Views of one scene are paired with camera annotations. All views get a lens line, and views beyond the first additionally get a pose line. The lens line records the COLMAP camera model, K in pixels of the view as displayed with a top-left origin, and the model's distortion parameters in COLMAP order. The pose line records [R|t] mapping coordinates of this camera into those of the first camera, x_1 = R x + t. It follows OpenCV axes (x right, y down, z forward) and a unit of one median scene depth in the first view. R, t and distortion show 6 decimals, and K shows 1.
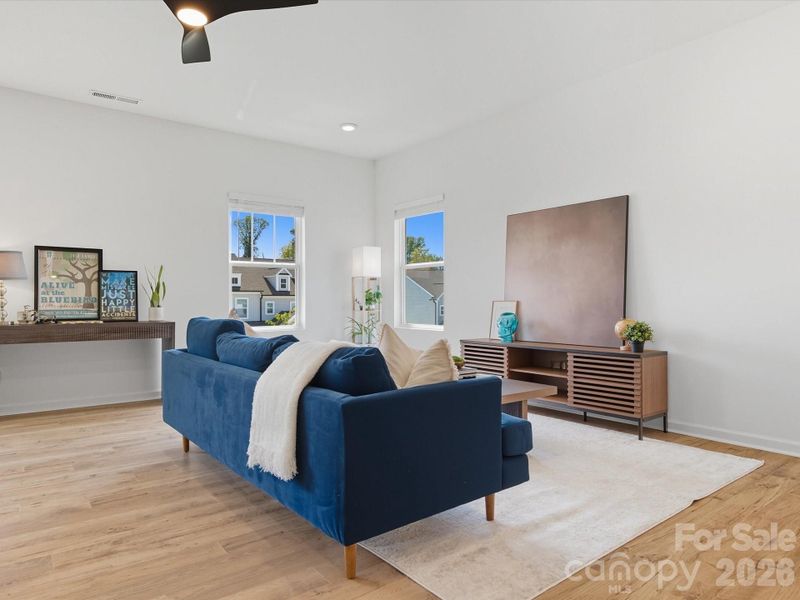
lens RADIAL K [[508.2, 0, 387.3], [0, 508.2, 303.7], [0, 0, 1]] dist [0.011630, 0.001362]
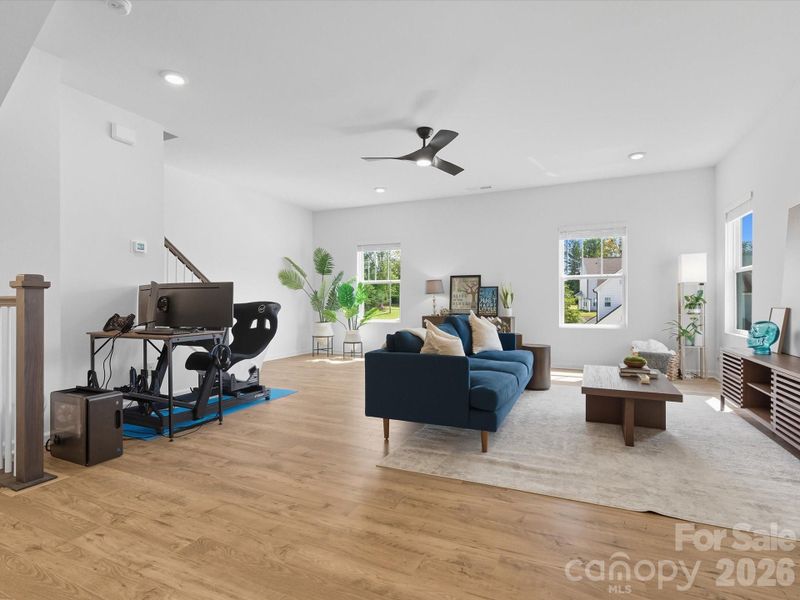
lens RADIAL K [[408.2, 0, 398.9], [0, 408.2, 301.6], [0, 0, 1]] dist [0.007844, -0.004792]
pose [[0.465444, 0.001298, -0.885076, 0.557373], [-0.005367, 0.999985, -0.001357, -0.011429], [0.885061, 0.005382, 0.465444, 0.096941]]
